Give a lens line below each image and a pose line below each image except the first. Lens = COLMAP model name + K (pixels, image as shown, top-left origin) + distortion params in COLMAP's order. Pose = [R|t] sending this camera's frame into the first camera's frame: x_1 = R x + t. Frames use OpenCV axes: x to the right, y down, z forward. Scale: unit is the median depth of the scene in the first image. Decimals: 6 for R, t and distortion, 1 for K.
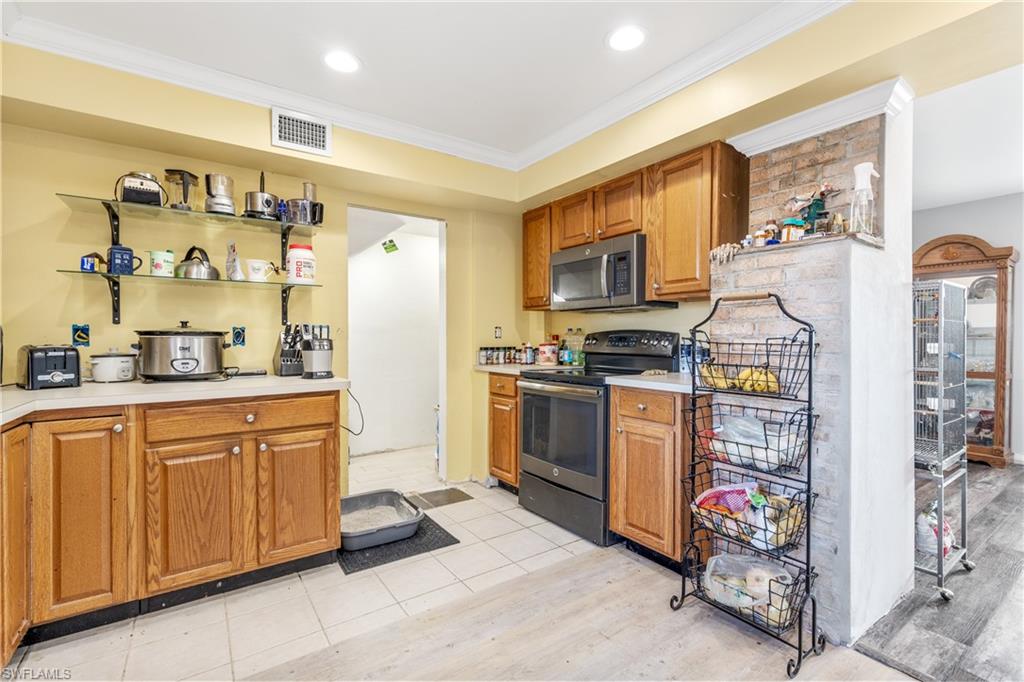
lens RADIAL K [[461.9, 0, 512.4], [0, 461.9, 346.8], [0, 0, 1]] dist [0.005136, 0.000502]
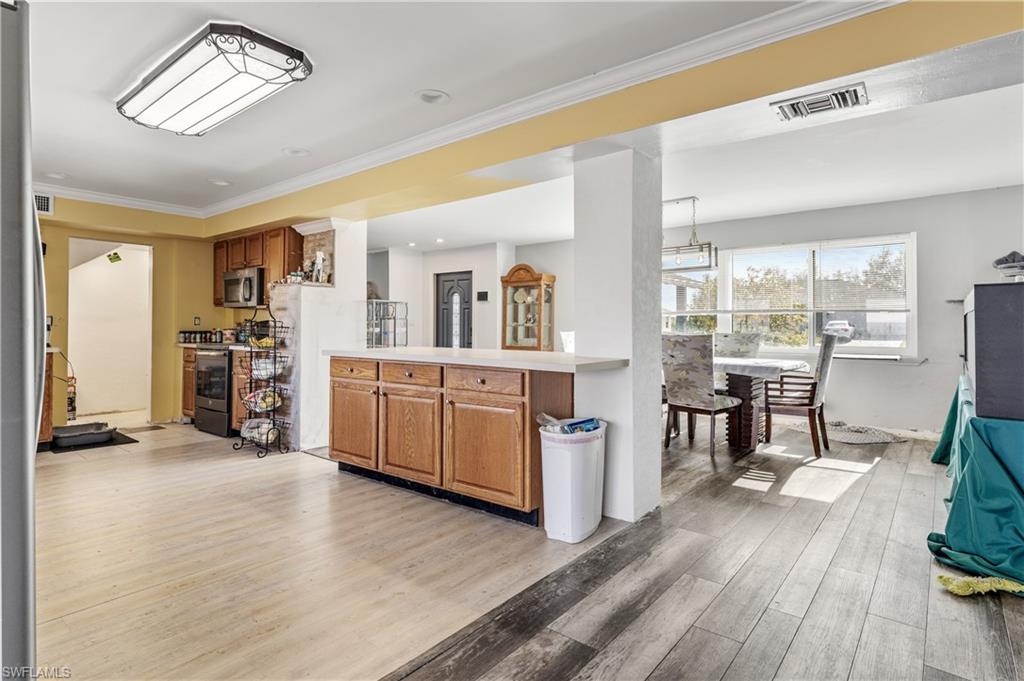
lens RADIAL K [[528.5, 0, 528.8], [0, 528.5, 323.8], [0, 0, 1]] dist [-0.002487, -0.000831]
pose [[0.953132, 0.006196, 0.302491, 0.744706], [0.002307, 0.999612, -0.027743, 0.041882], [-0.302545, 0.027140, 0.952749, -1.466963]]
